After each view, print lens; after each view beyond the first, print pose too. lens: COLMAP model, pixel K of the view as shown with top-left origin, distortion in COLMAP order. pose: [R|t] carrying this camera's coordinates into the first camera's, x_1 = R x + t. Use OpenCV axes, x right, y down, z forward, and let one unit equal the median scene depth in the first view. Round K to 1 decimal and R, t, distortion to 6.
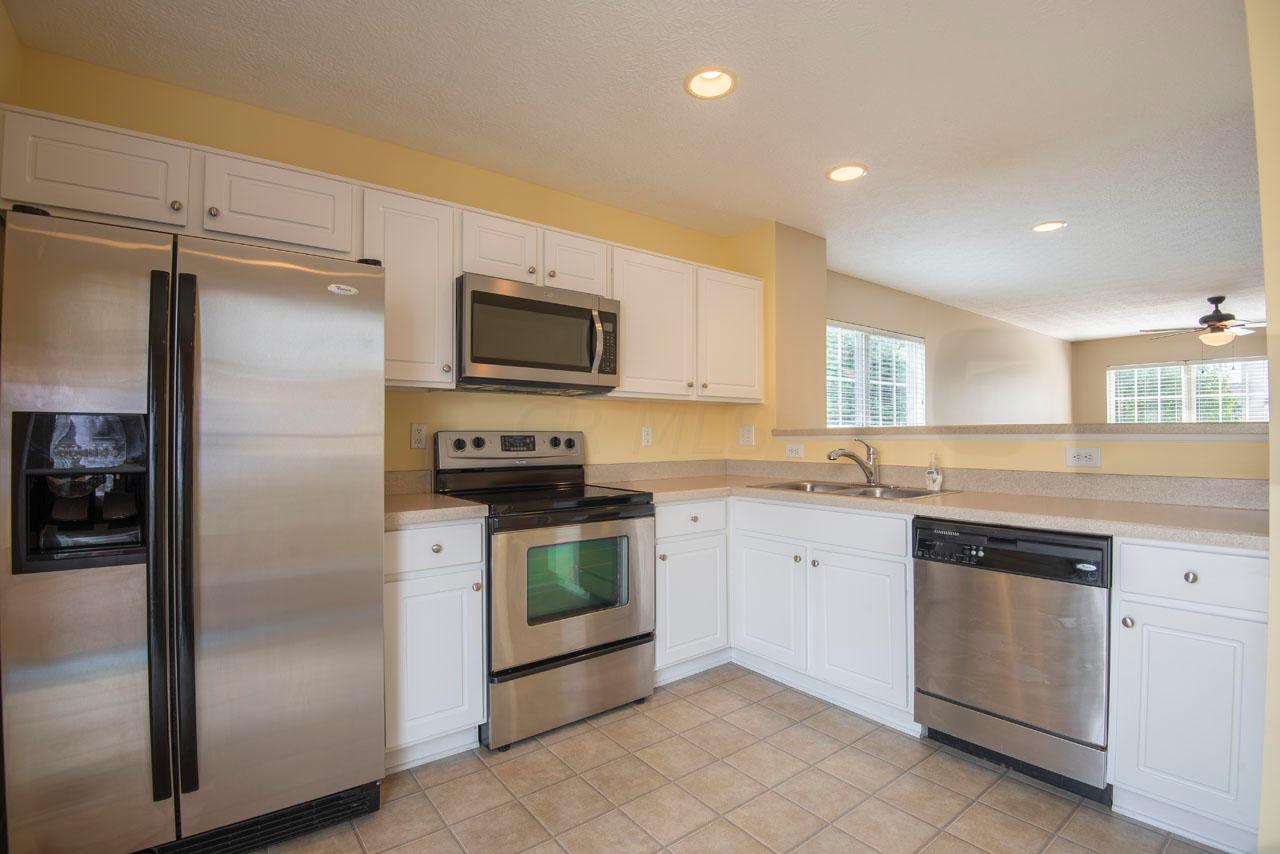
lens RADIAL K [[598.7, 0, 643.1], [0, 598.7, 437.1], [0, 0, 1]] dist [-0.025628, -0.001030]
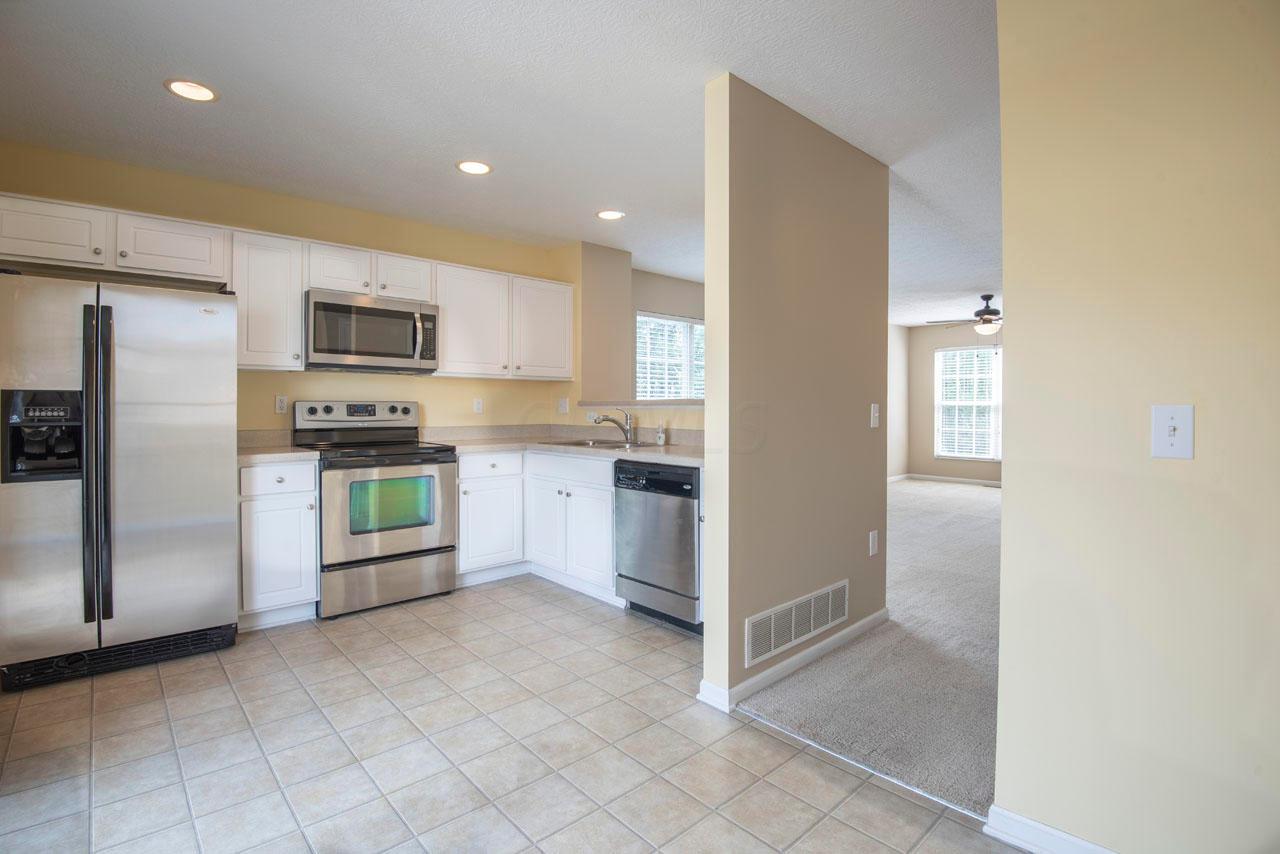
lens RADIAL K [[604.4, 0, 645.9], [0, 604.4, 421.9], [0, 0, 1]] dist [-0.002446, -0.021918]
pose [[0.996751, 0.002937, 0.080487, 0.331413], [-0.004773, 0.999733, 0.022626, 0.002724], [-0.080399, -0.022937, 0.996499, -0.424621]]
